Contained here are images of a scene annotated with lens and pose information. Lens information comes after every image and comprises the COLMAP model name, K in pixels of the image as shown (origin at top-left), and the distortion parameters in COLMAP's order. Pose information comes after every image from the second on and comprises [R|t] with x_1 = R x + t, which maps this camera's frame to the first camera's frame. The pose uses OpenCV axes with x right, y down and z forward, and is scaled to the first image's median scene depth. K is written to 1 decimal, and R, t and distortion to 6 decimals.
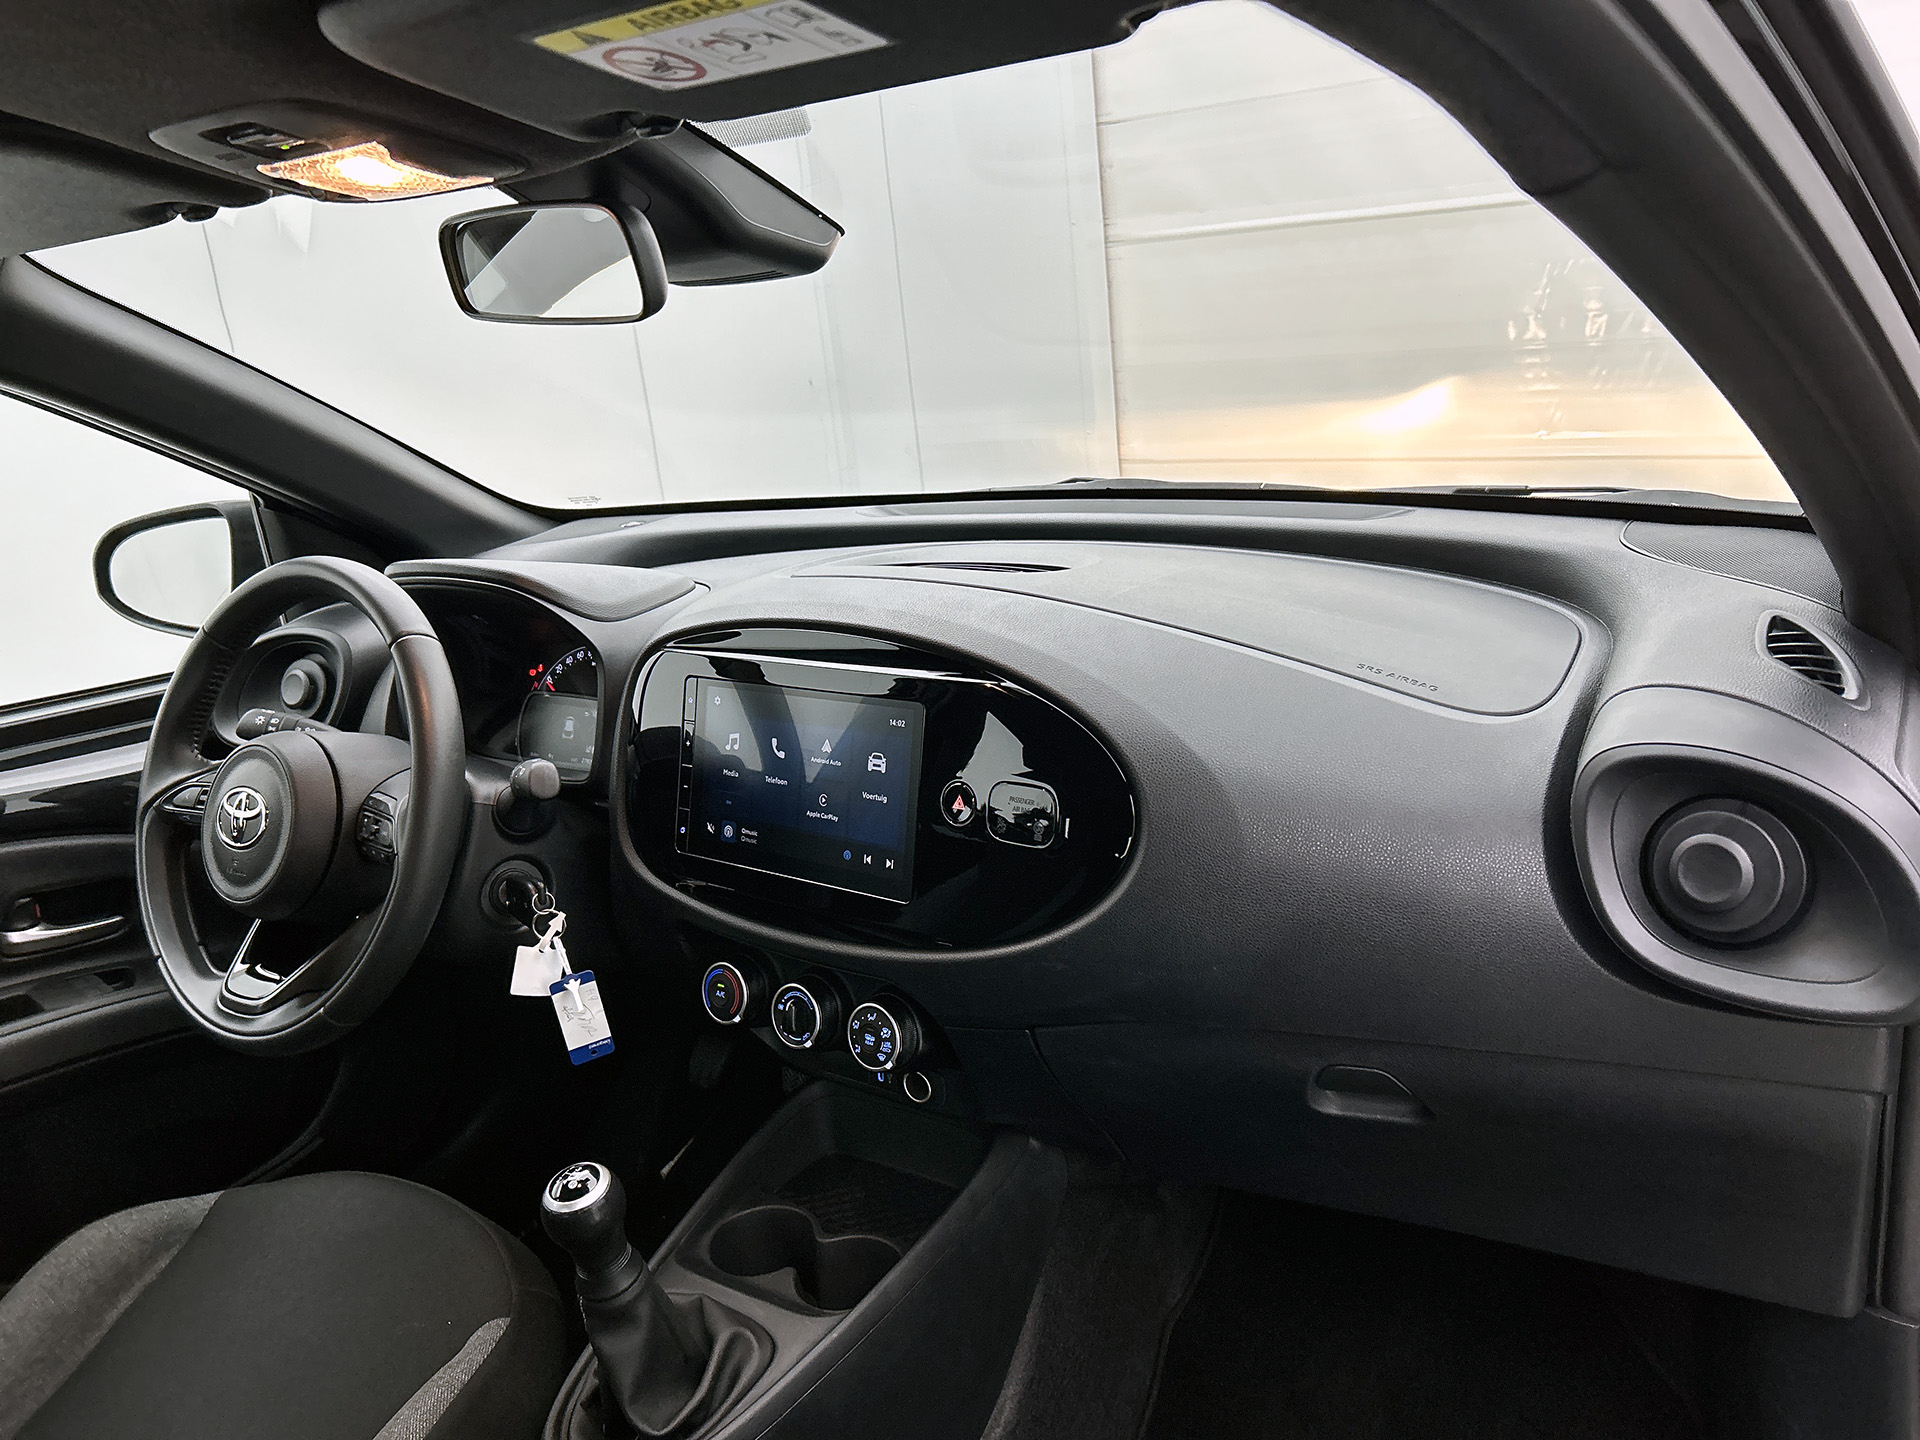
lens RADIAL K [[1481.5, 0, 911.2], [0, 1481.5, 693.3], [0, 0, 1]] dist [0.046814, -0.078343]
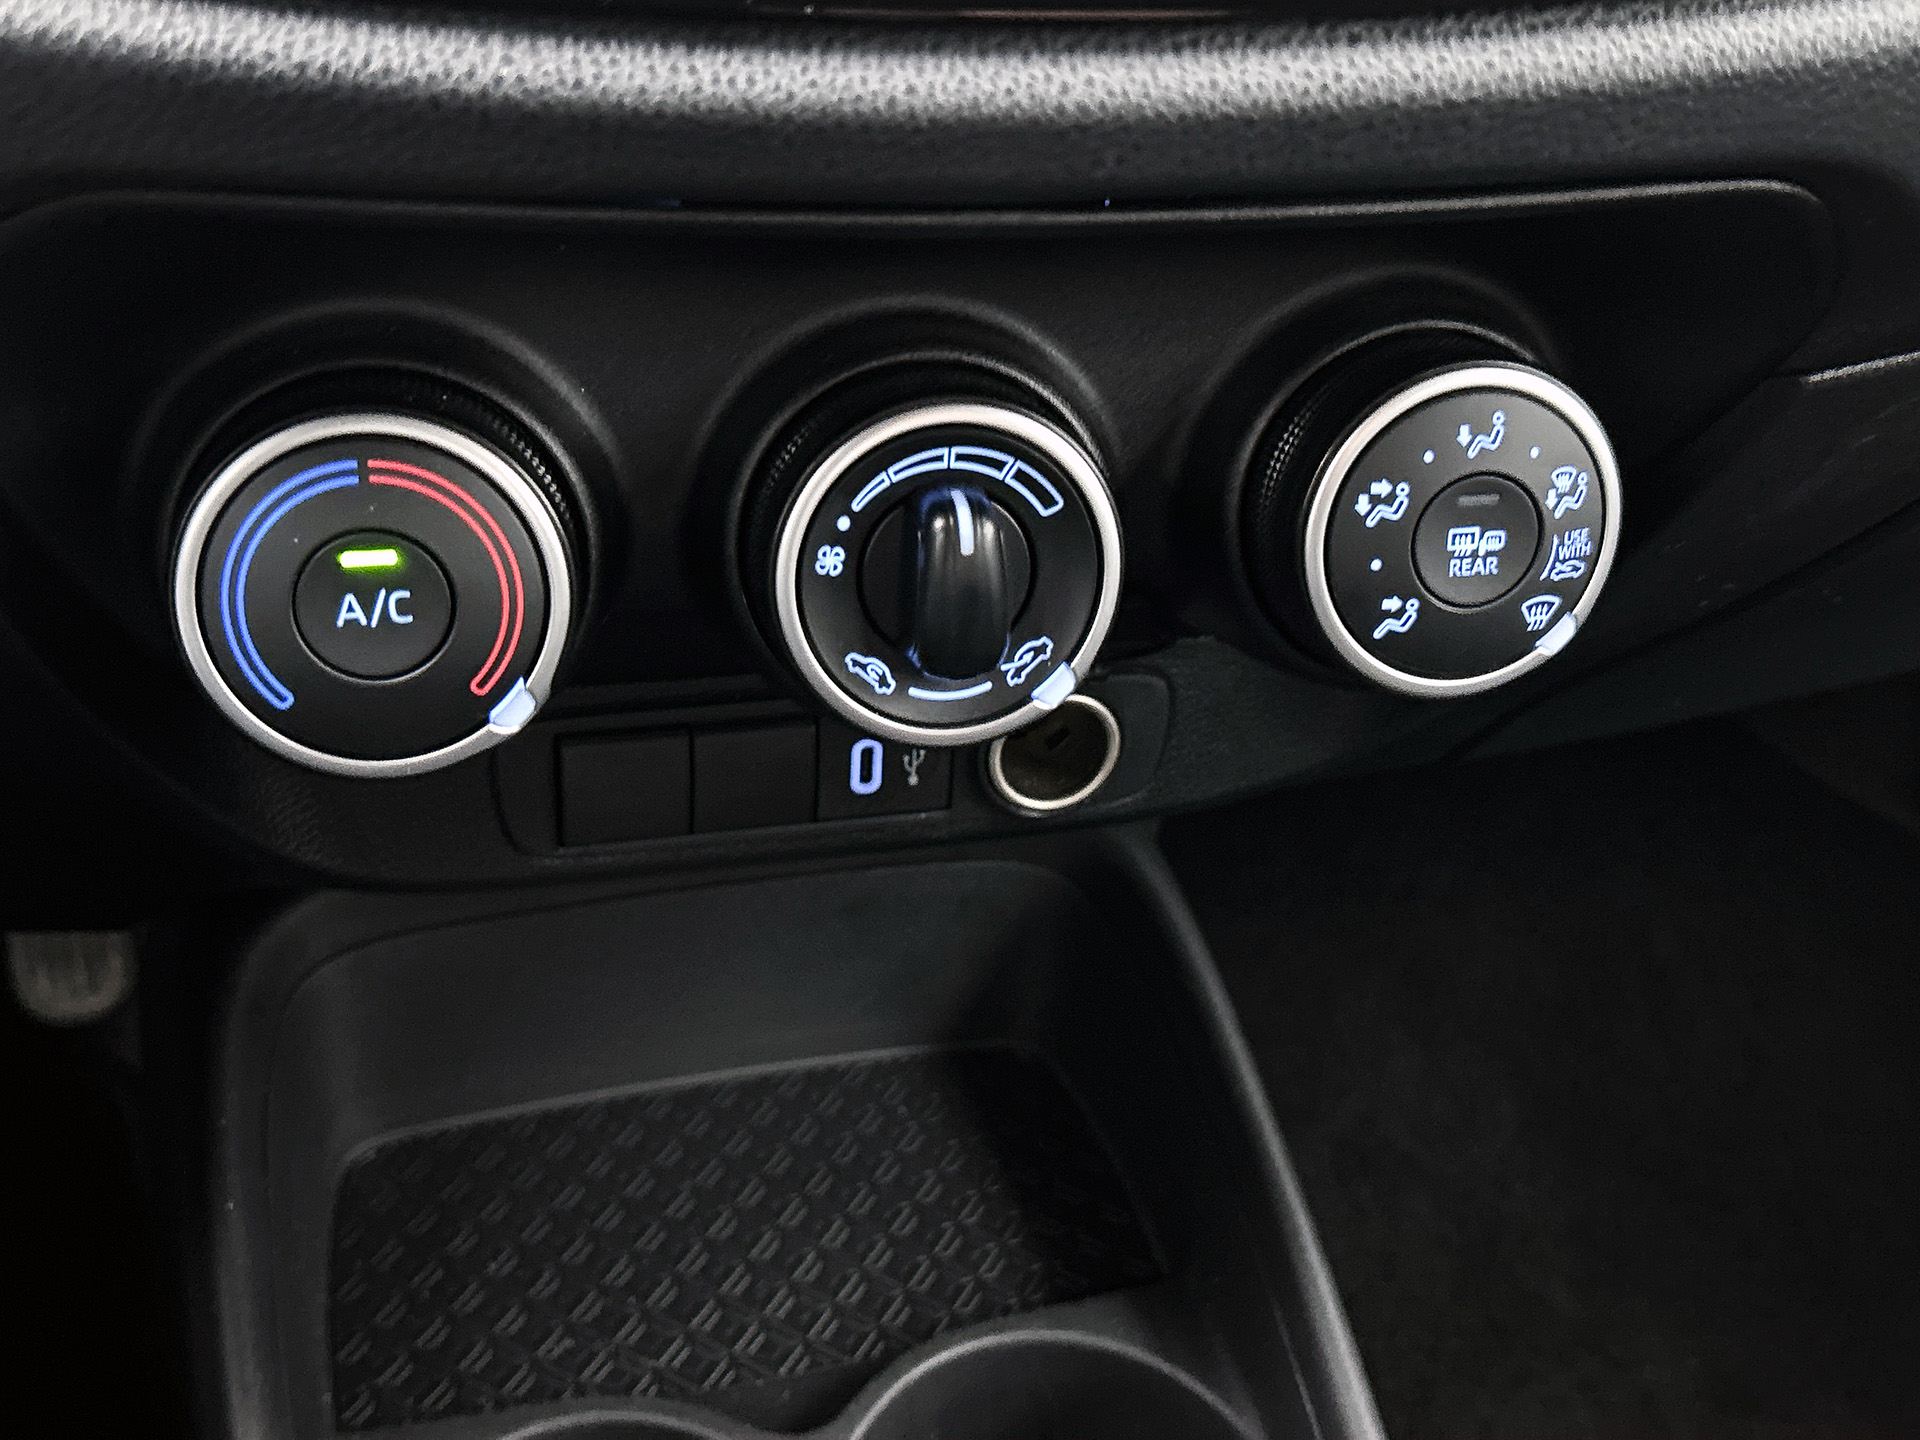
lens RADIAL K [[2094.2, 0, 959.7], [0, 2094.2, 691.7], [0, 0, 1]] dist [-0.002606, 0.000000]
pose [[0.625683, -0.305152, 0.717916, -0.264840], [0.087479, 0.941956, 0.324140, 0.147302], [-0.775157, -0.140007, 0.616060, 0.838207]]
